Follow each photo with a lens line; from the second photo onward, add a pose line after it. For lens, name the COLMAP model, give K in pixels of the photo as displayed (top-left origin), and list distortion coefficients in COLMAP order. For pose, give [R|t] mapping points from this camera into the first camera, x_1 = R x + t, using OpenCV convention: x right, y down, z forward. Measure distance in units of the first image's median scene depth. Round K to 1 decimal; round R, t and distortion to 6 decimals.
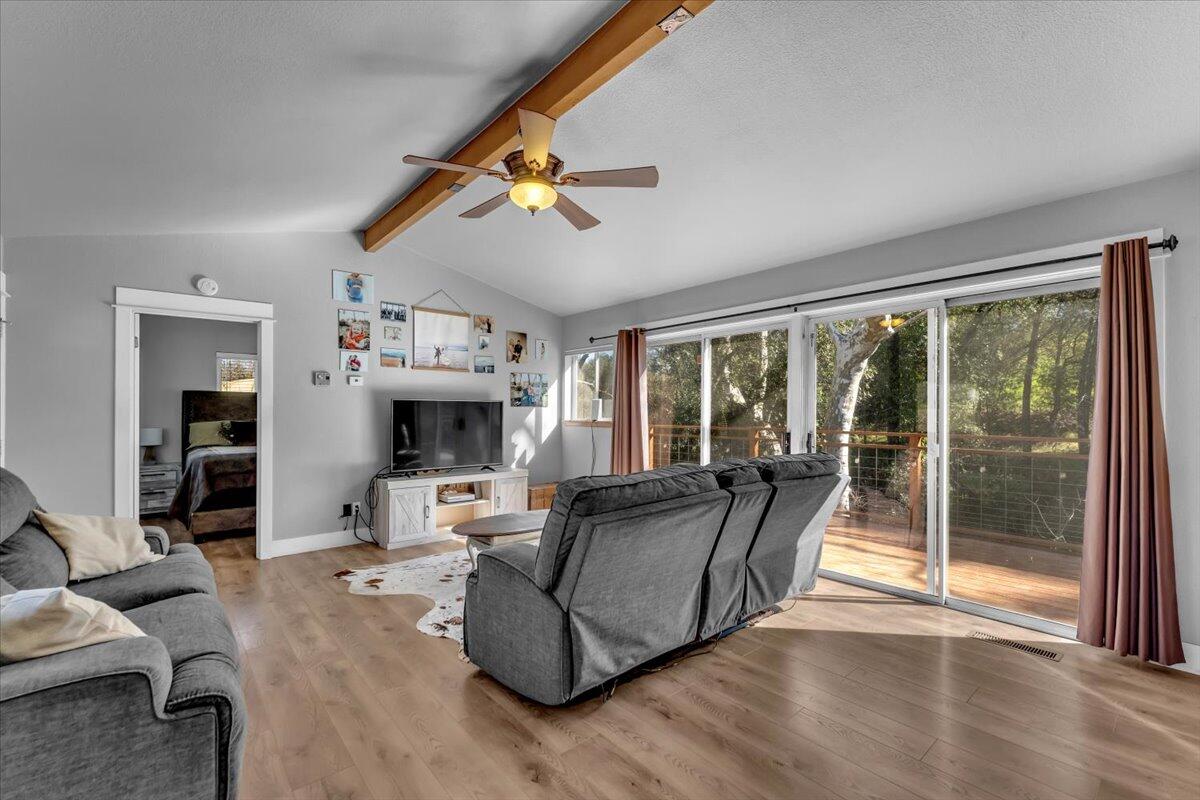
lens RADIAL K [[509.7, 0, 591.6], [0, 509.7, 411.8], [0, 0, 1]] dist [-0.002947, -0.000695]
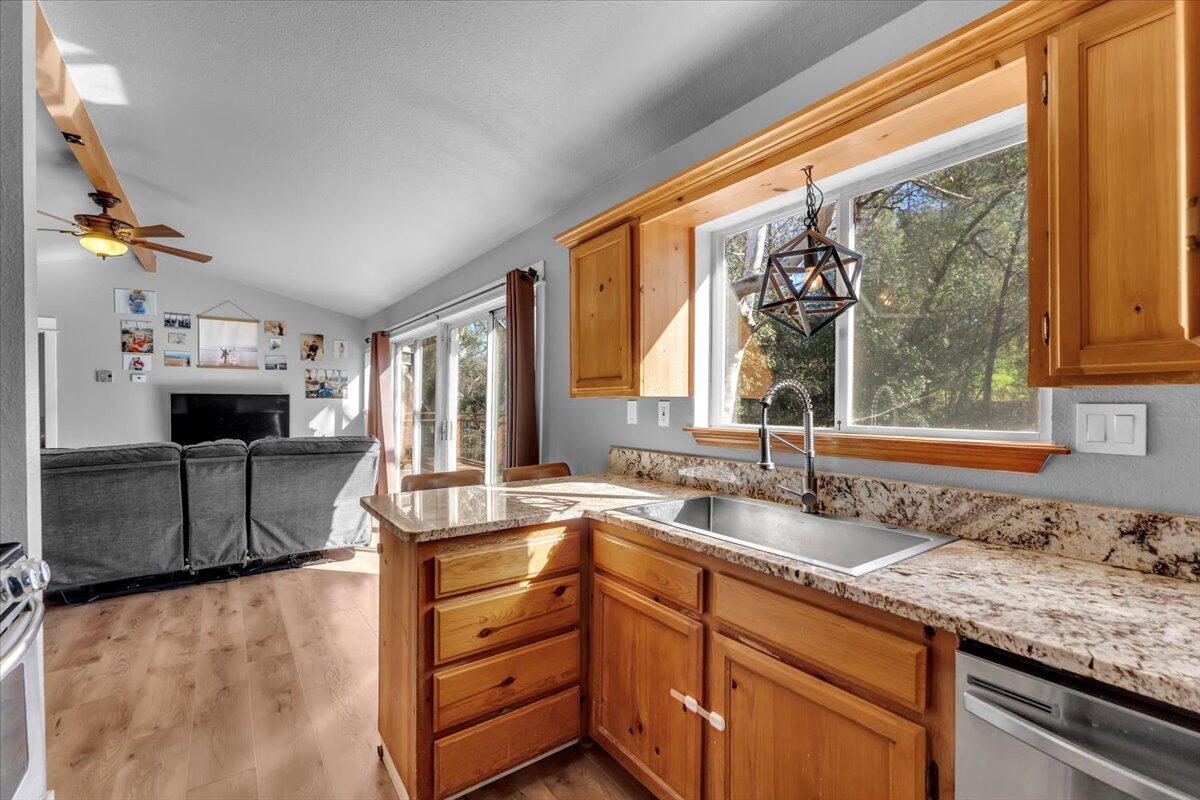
lens RADIAL K [[509.7, 0, 600.9], [0, 509.7, 404.0], [0, 0, 1]] dist [-0.002947, -0.000695]
pose [[0.998481, -0.003879, -0.054967, 0.685376], [0.004283, 0.999965, 0.007229, -0.002850], [0.054938, -0.007453, 0.998462, -0.151852]]
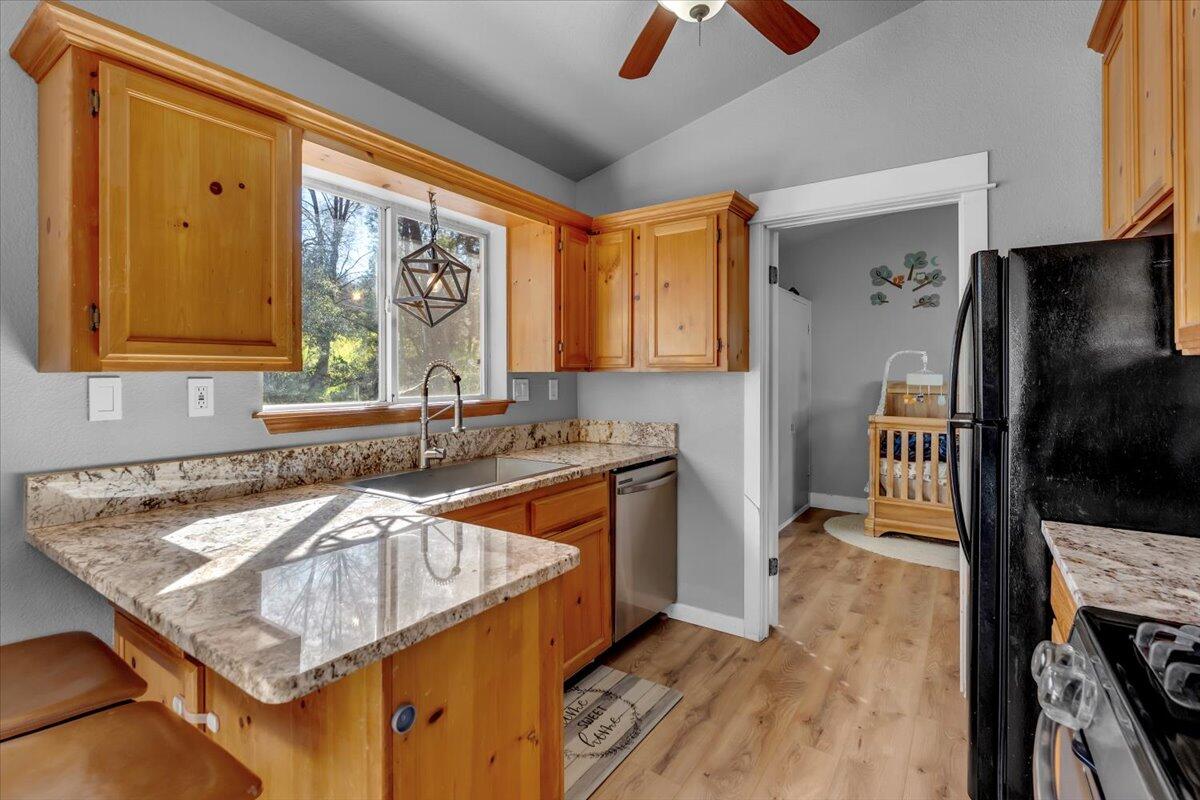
lens RADIAL K [[546.8, 0, 586.1], [0, 546.8, 372.3], [0, 0, 1]] dist [-0.001565, 0.000417]
pose [[-0.267255, 0.002813, 0.963622, 0.338153], [-0.004538, 0.999981, -0.004178, -0.005205], [-0.963615, -0.005490, -0.267237, 0.183161]]
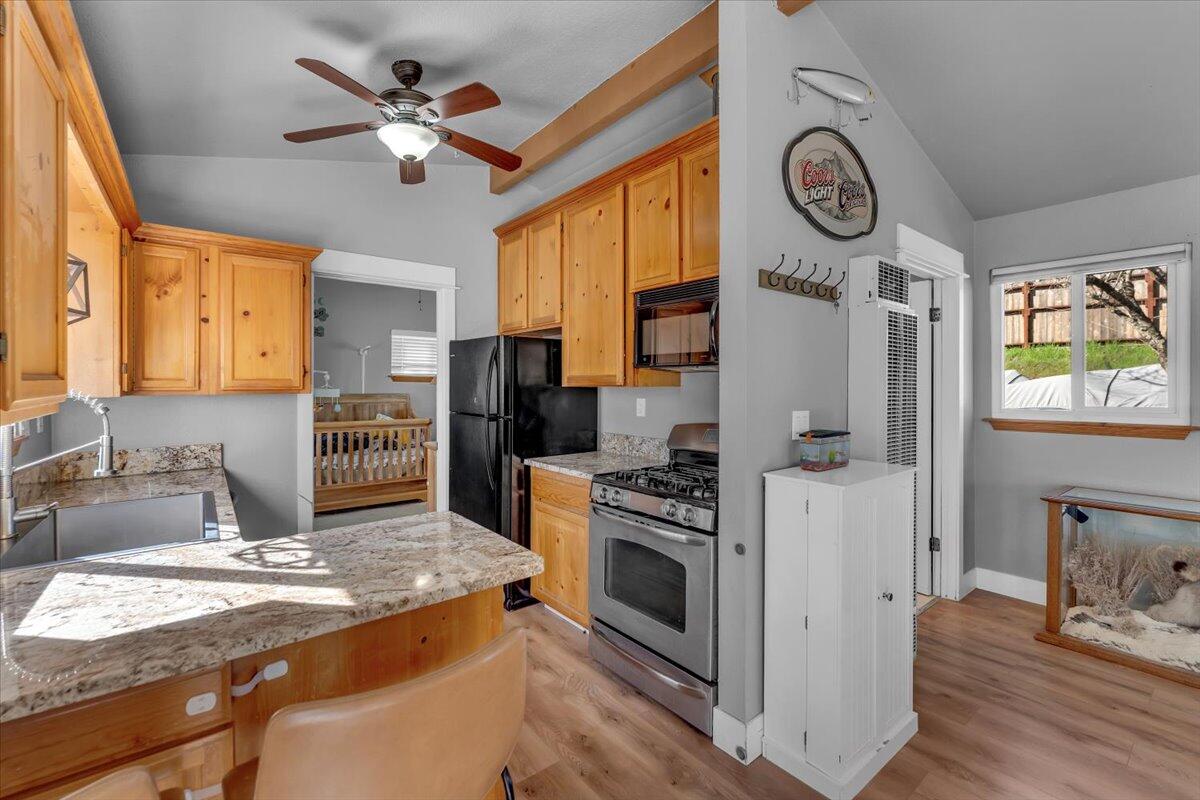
lens RADIAL K [[509.7, 0, 575.8], [0, 509.7, 382.4], [0, 0, 1]] dist [-0.002947, -0.000695]
pose [[-0.998600, -0.000789, 0.052892, 0.455084], [-0.000956, 0.999995, -0.003132, -0.018820], [-0.052890, -0.003179, -0.998595, 0.471421]]
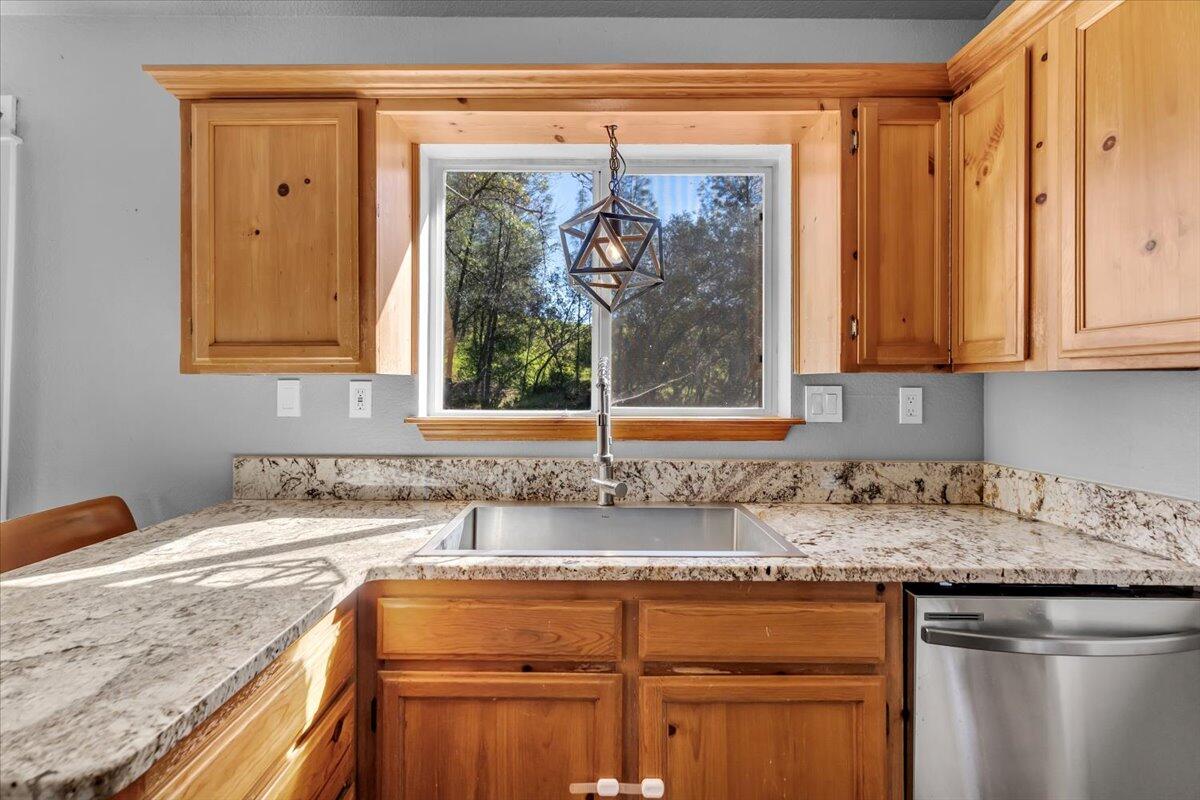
lens RADIAL K [[546.8, 0, 590.3], [0, 546.8, 382.5], [0, 0, 1]] dist [-0.001565, 0.000417]
pose [[0.635150, -0.000311, 0.772389, 0.544144], [-0.004691, 0.999980, 0.004260, -0.003133], [-0.772375, -0.006329, 0.635136, -0.010409]]
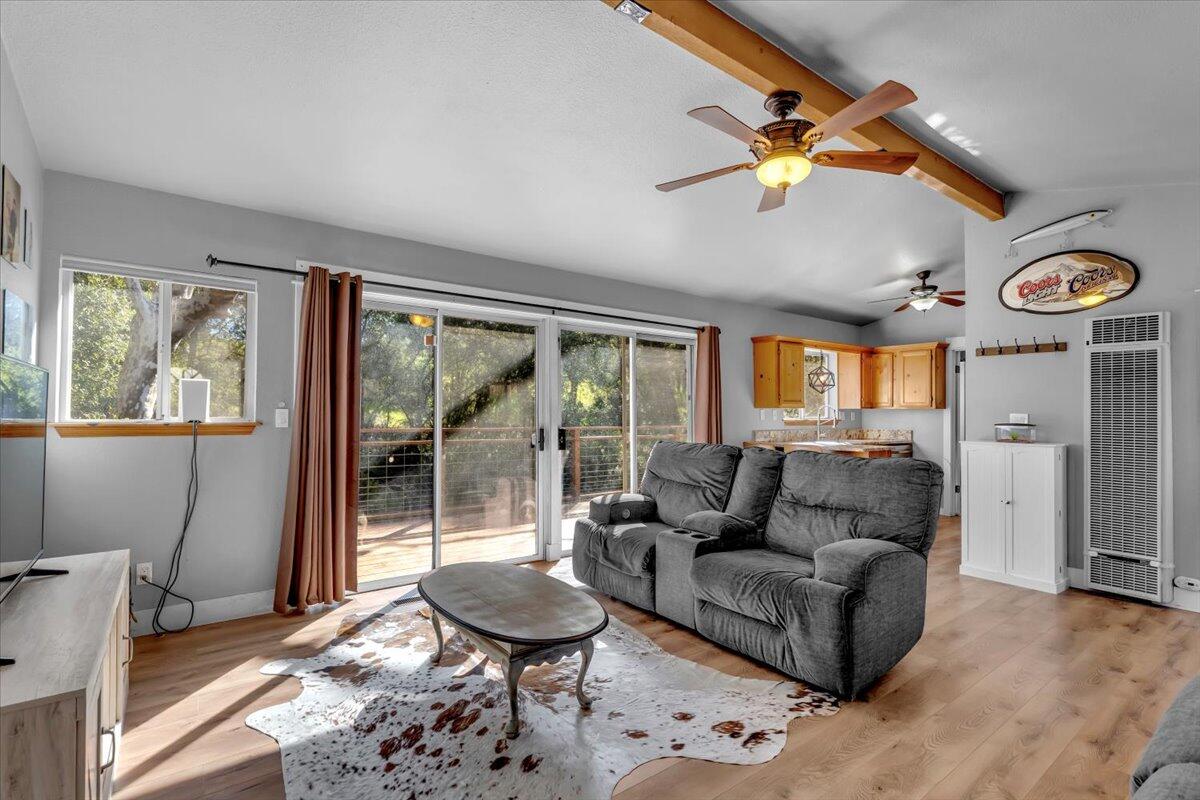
lens RADIAL K [[546.8, 0, 598.3], [0, 546.8, 404.2], [0, 0, 1]] dist [-0.001565, 0.000417]
pose [[0.058180, 0.011936, 0.998235, -0.569605], [-0.009042, 0.999894, -0.011429, 0.002392], [-0.998265, -0.008361, 0.058282, 0.654756]]
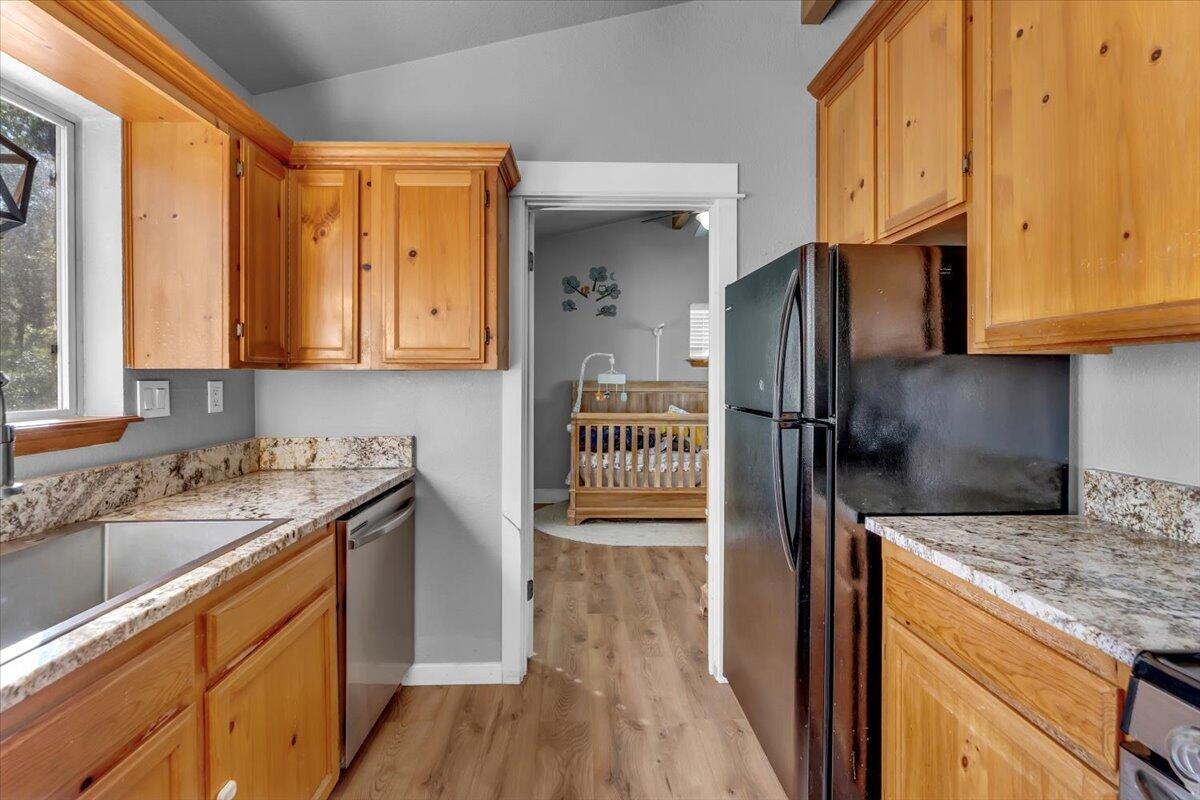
lens RADIAL K [[509.7, 0, 589.5], [0, 509.7, 375.9], [0, 0, 1]] dist [-0.002947, -0.000695]
pose [[-0.784511, -0.001045, 0.620115, 0.494997], [-0.002903, 0.999994, -0.001988, -0.003269], [-0.620109, -0.003360, -0.784509, 0.176897]]
